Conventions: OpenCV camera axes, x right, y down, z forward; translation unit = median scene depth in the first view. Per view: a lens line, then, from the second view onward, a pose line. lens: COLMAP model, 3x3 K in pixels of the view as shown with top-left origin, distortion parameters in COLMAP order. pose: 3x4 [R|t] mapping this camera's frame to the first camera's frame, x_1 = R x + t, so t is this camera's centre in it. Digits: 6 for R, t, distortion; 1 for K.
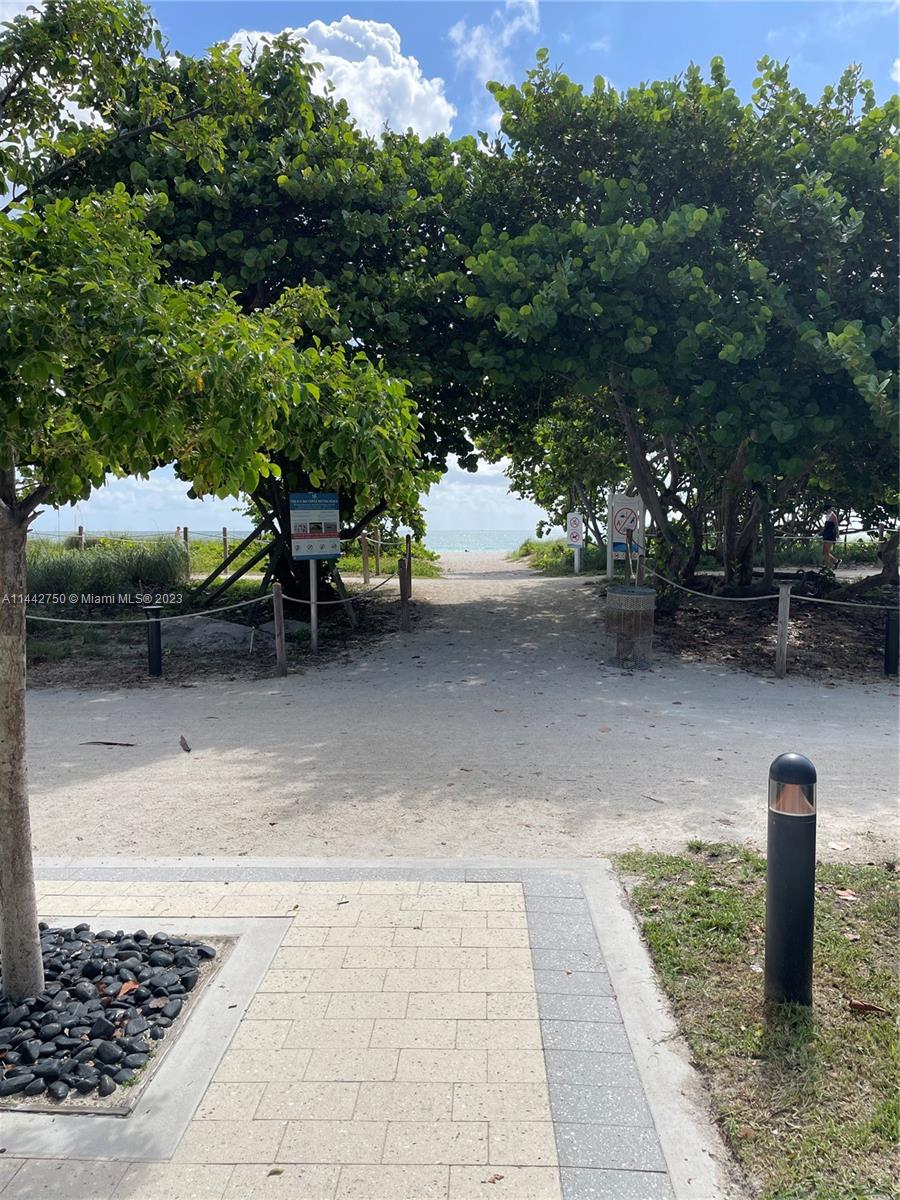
lens RADIAL K [[900.4, 0, 450.0], [0, 900.4, 600.0], [0, 0, 1]] dist [0.078539, -0.102112]
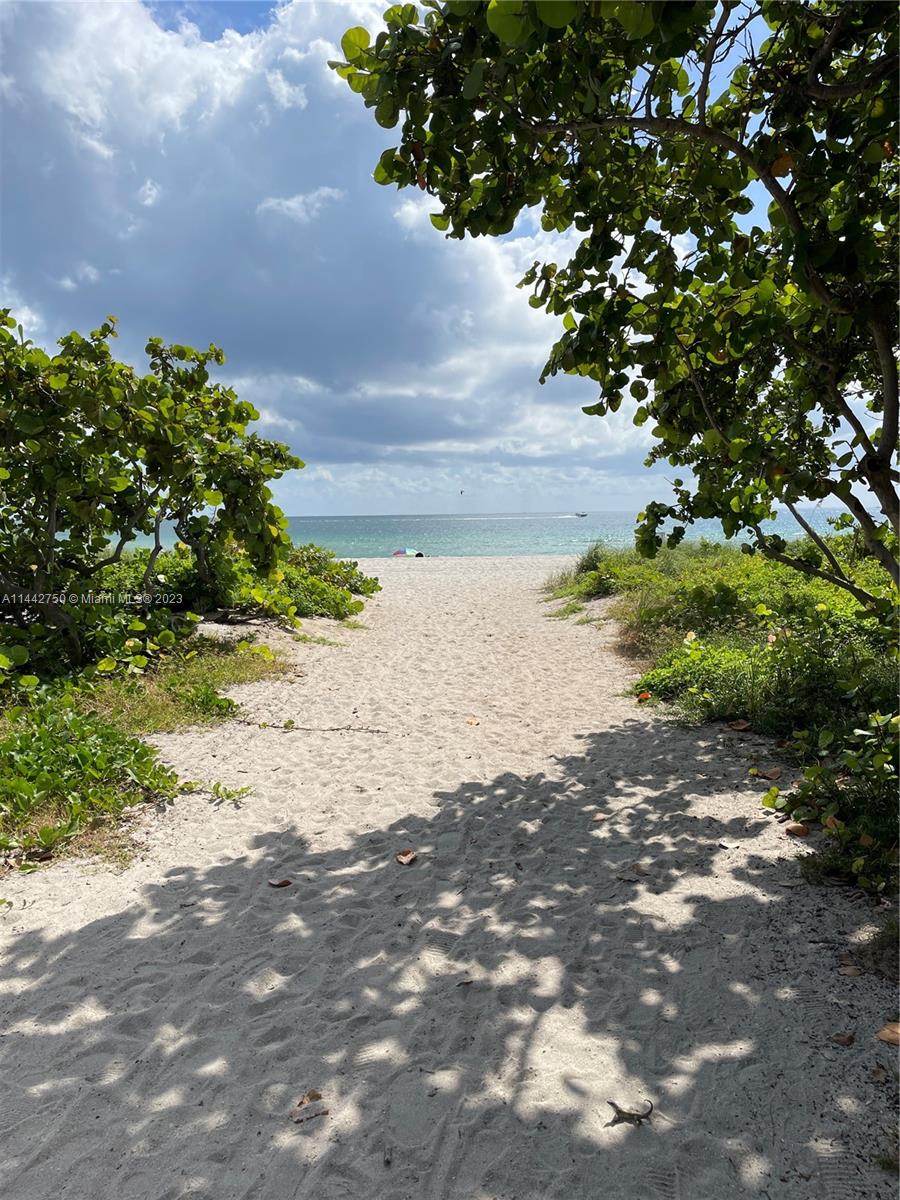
lens RADIAL K [[900.4, 0, 450.0], [0, 900.4, 600.0], [0, 0, 1]] dist [0.078539, -0.102112]
pose [[0.998738, -0.012775, -0.048582, 0.044156], [0.013586, 0.999773, 0.016395, -0.059915], [0.048361, -0.017034, 0.998685, 0.673374]]
